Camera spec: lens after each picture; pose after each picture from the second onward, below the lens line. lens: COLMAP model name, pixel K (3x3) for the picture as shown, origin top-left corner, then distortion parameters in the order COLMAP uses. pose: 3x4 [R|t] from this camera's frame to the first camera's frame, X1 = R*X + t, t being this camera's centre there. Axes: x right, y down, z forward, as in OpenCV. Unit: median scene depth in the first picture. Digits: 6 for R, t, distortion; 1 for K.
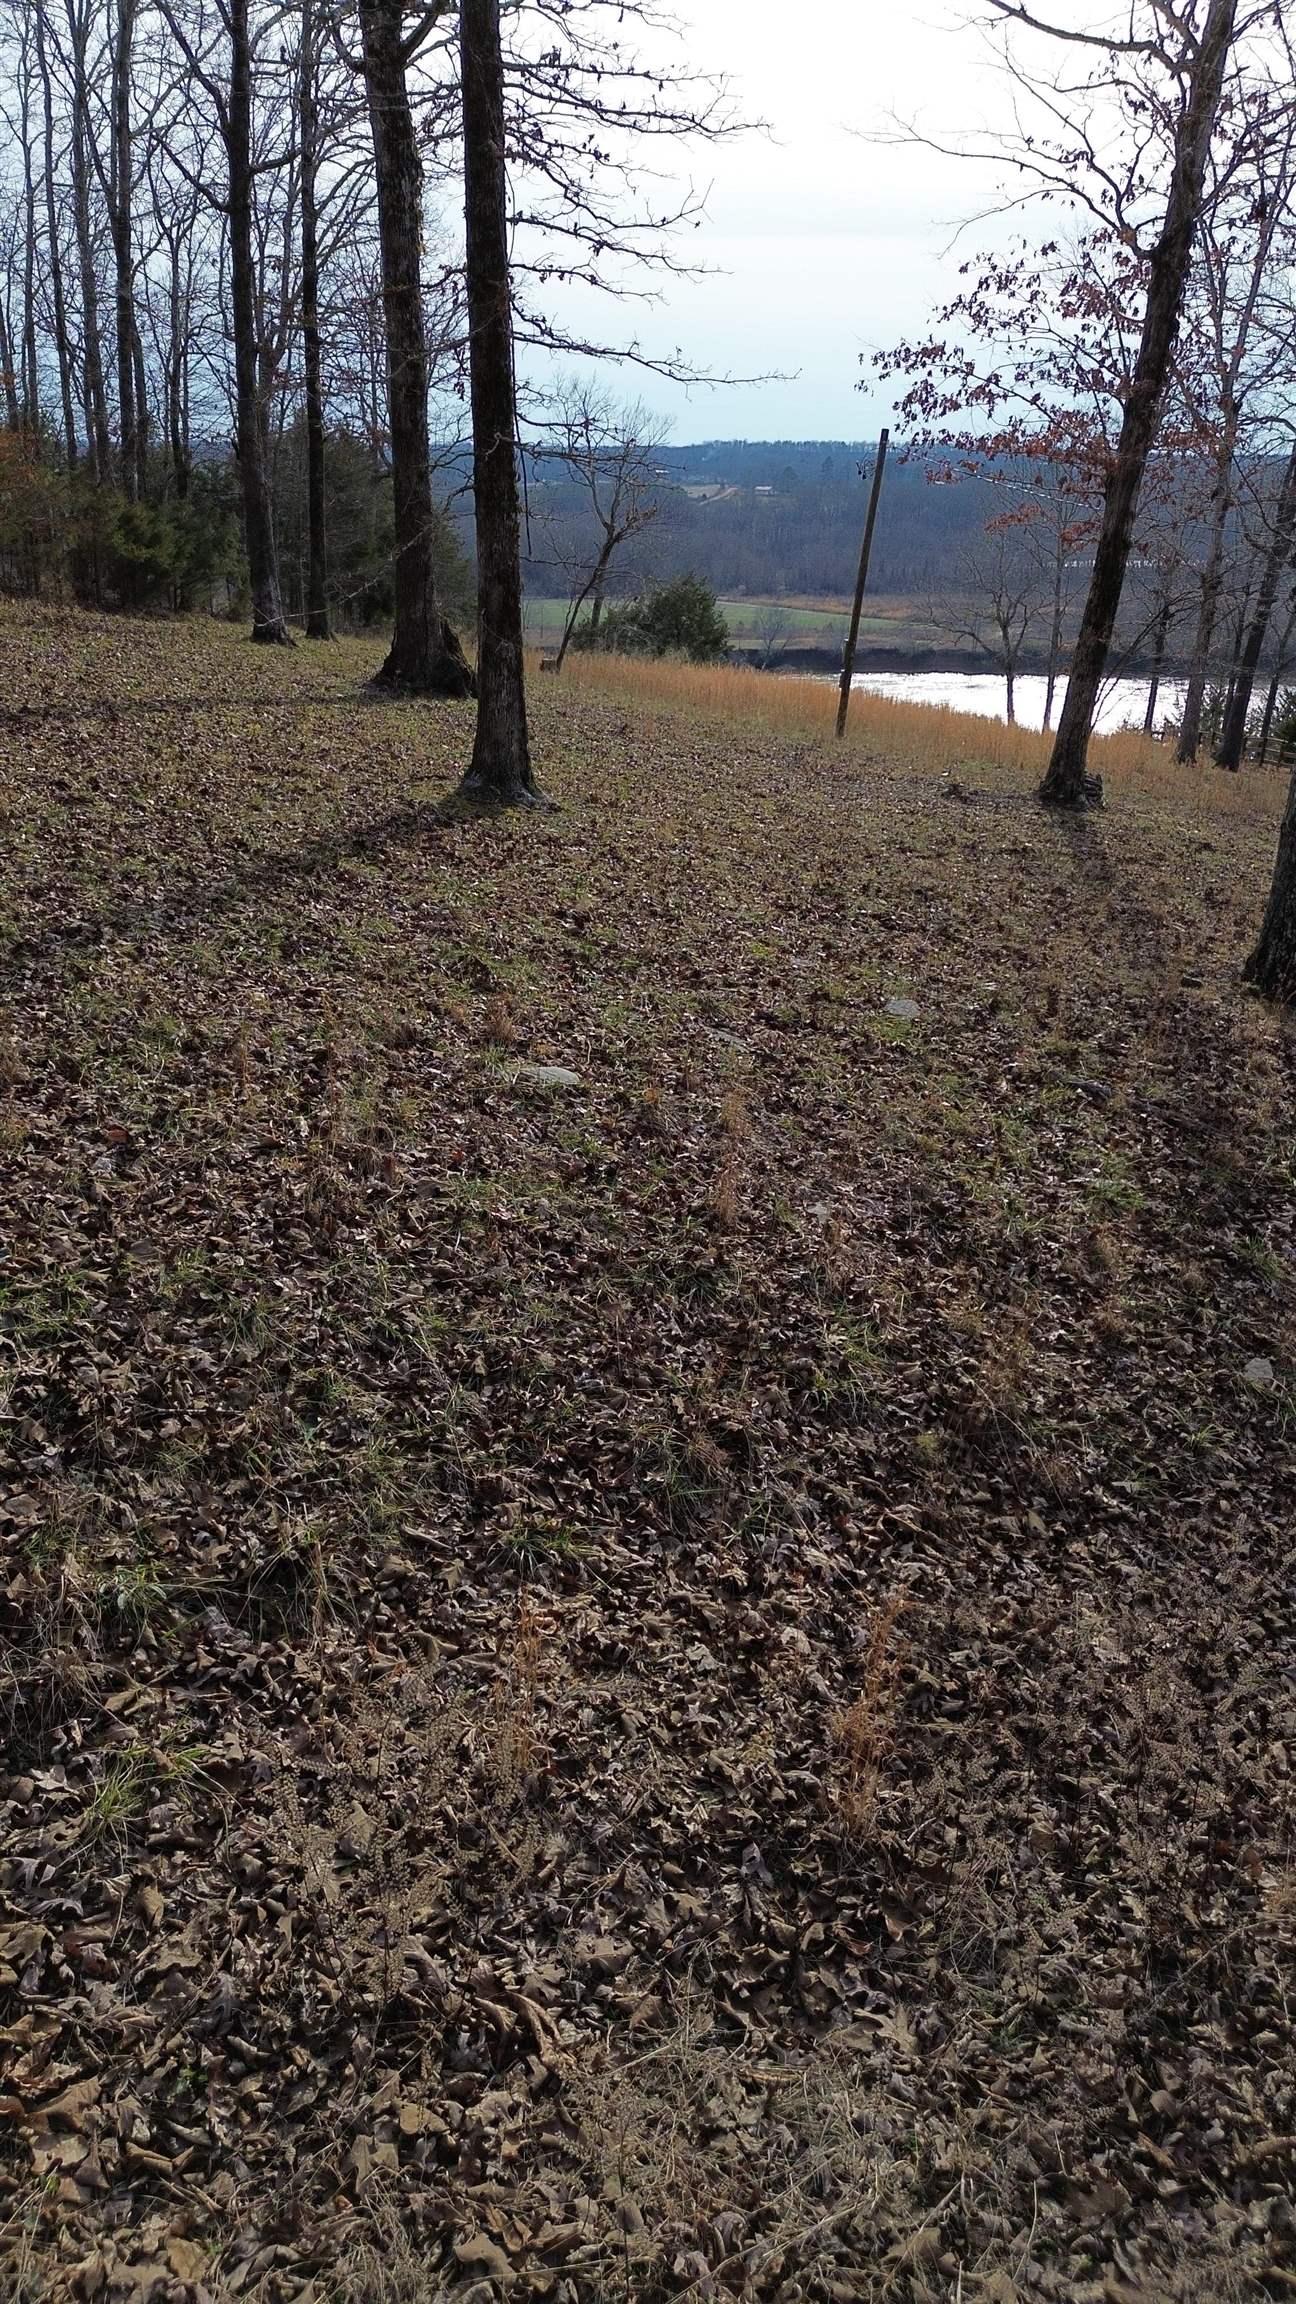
lens RADIAL K [[1662.7, 0, 642.0], [0, 1662.7, 1112.9], [0, 0, 1]] dist [0.091484, -0.090812]
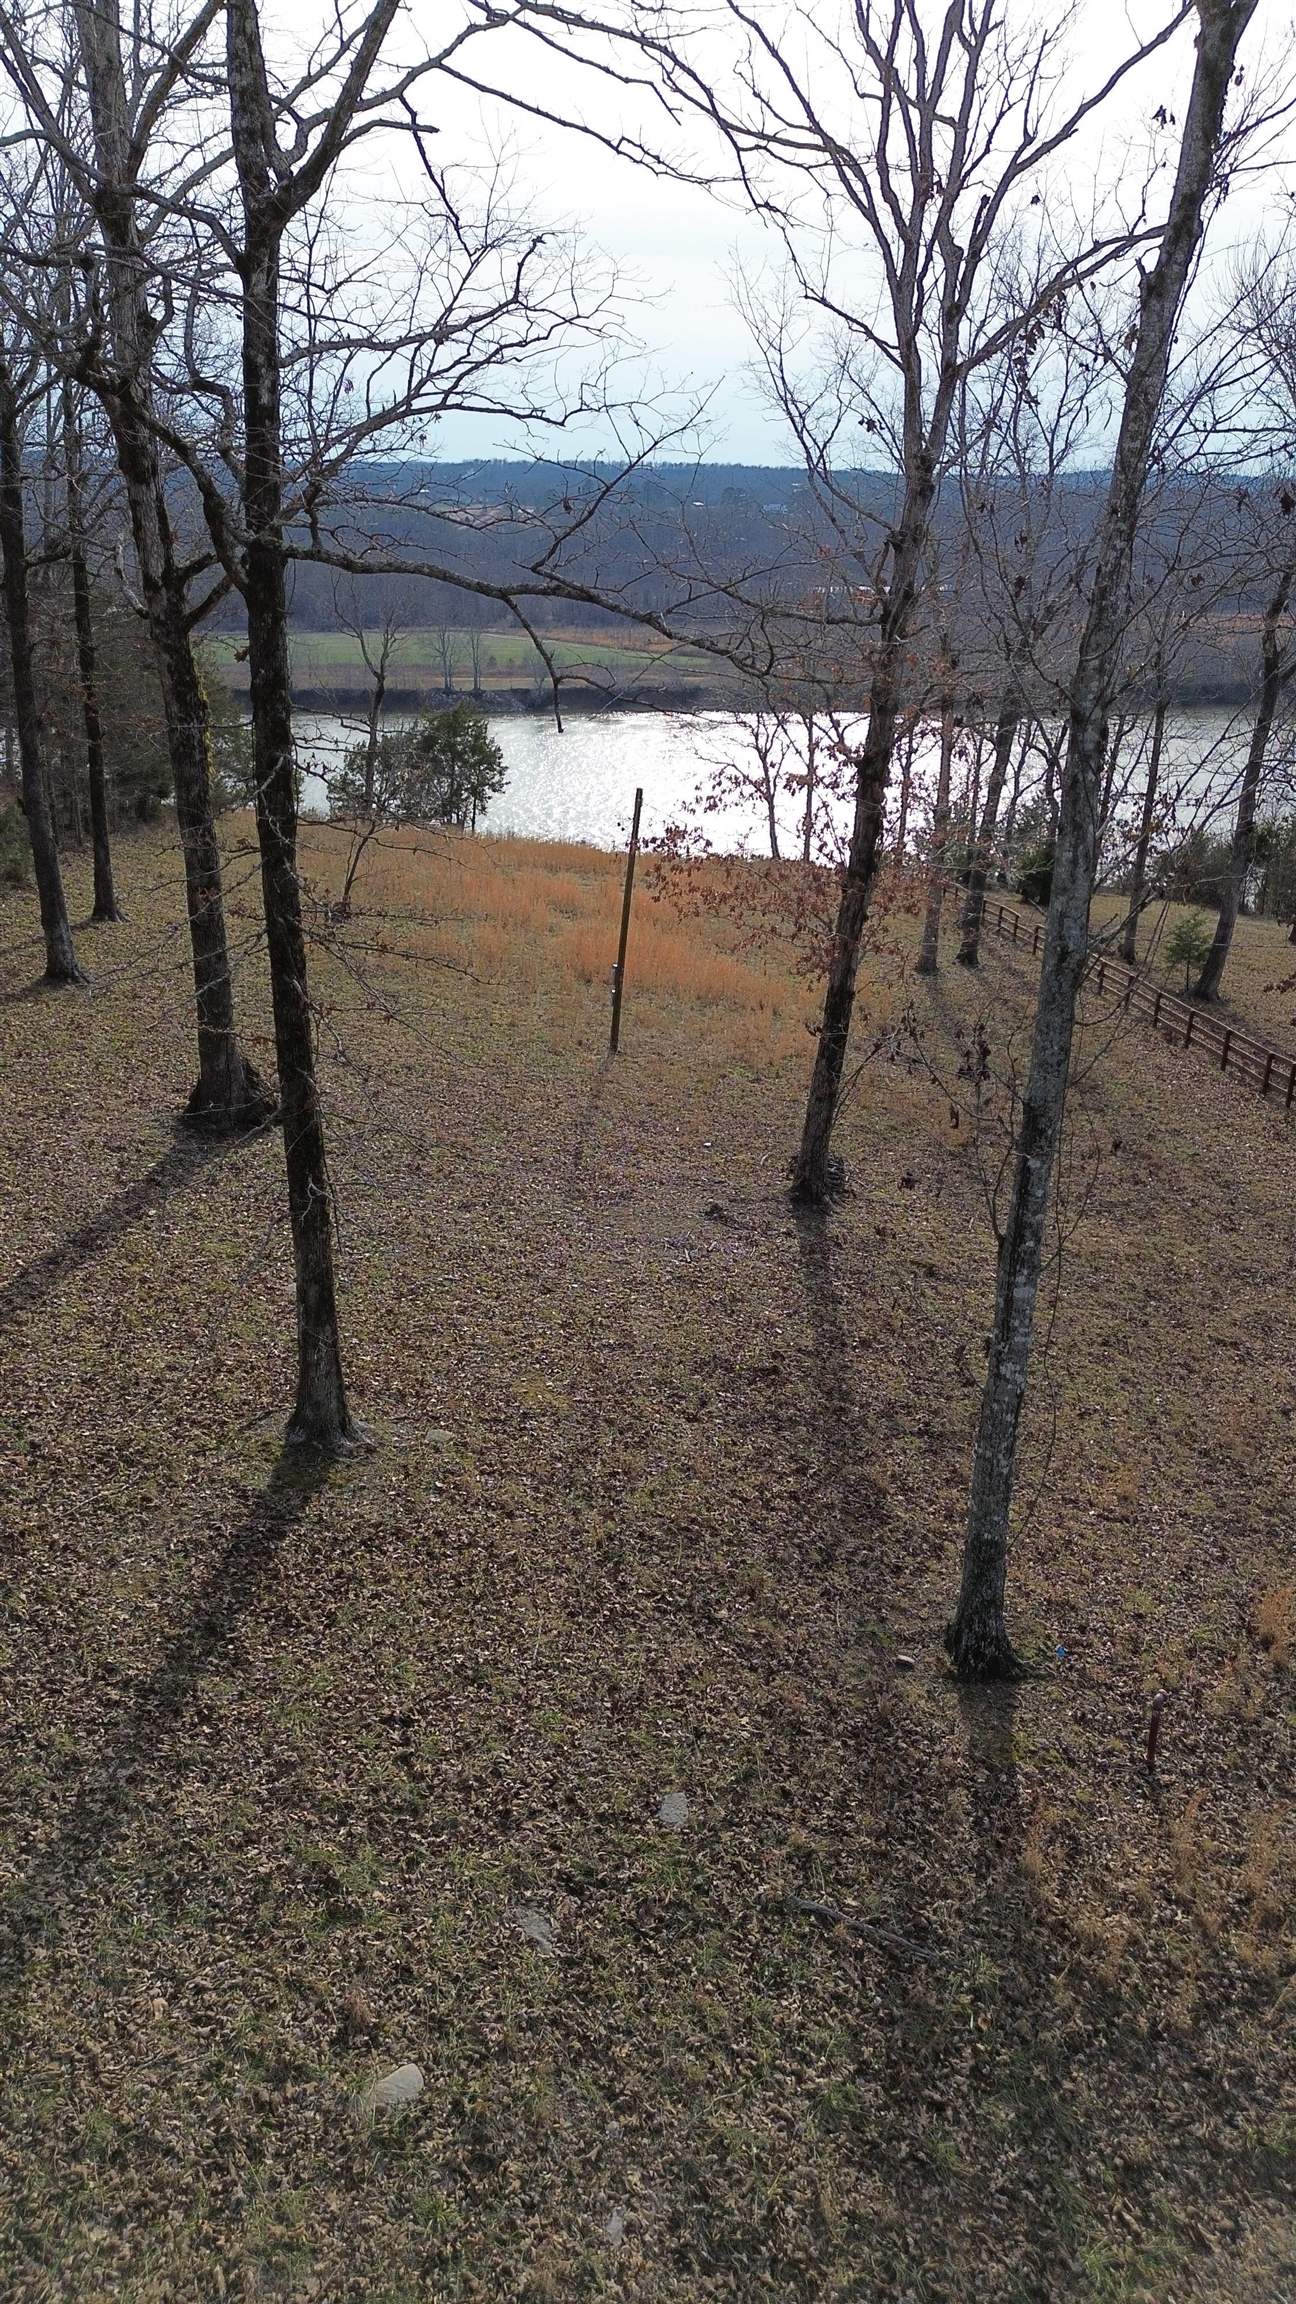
lens RADIAL K [[1662.7, 0, 642.0], [0, 1662.7, 1112.9], [0, 0, 1]] dist [0.091484, -0.090812]
pose [[0.991262, -0.055475, 0.119673, 0.012731], [0.054144, 0.998430, 0.014351, -0.706376], [-0.120281, -0.007746, 0.992710, -0.280682]]
